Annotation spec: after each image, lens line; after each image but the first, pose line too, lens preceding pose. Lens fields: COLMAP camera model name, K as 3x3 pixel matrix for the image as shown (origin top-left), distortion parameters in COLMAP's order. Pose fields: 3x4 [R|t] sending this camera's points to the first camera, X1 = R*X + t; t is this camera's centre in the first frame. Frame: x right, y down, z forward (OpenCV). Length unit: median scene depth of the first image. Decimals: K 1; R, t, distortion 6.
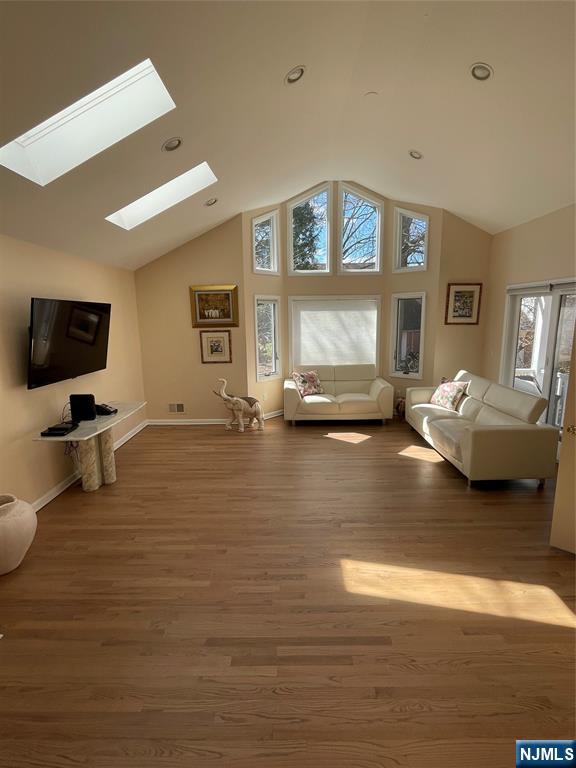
lens RADIAL K [[363.5, 0, 289.7], [0, 363.5, 385.6], [0, 0, 1]] dist [0.003709, 0.000231]
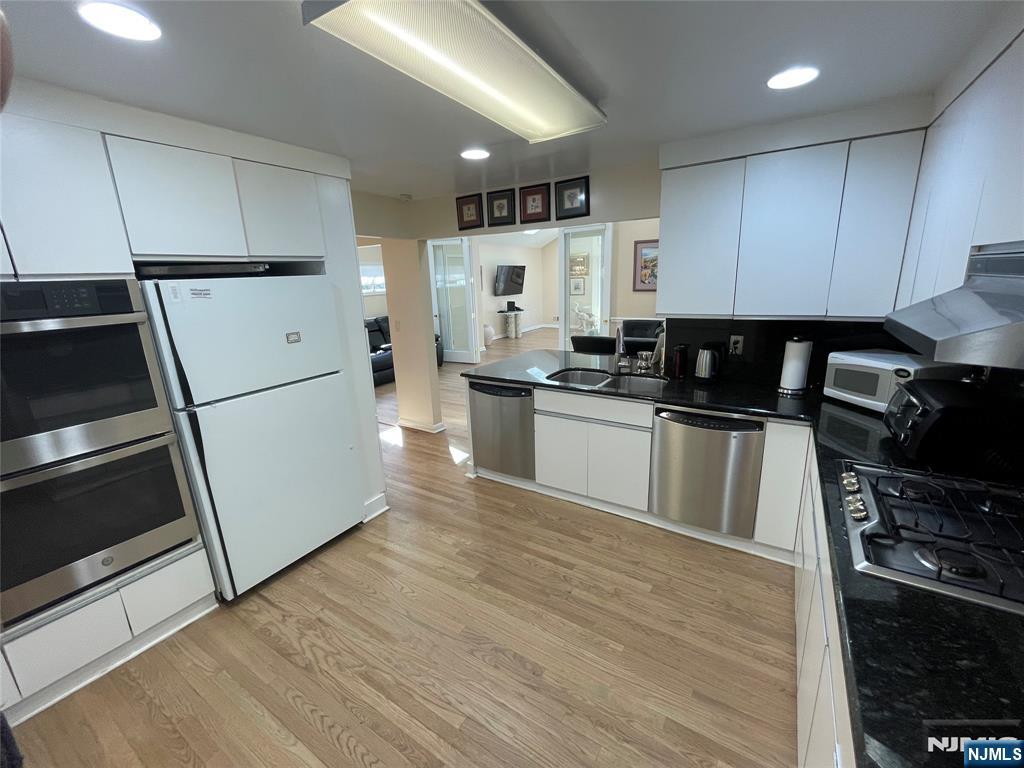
lens RADIAL K [[415.8, 0, 512.4], [0, 415.8, 381.0], [0, 0, 1]] dist [-0.000057, -0.000001]
pose [[0.840713, 0.109758, -0.530240, 1.050548], [-0.071966, 0.993203, 0.091486, 0.305693], [0.536677, -0.038754, 0.842897, -1.494310]]
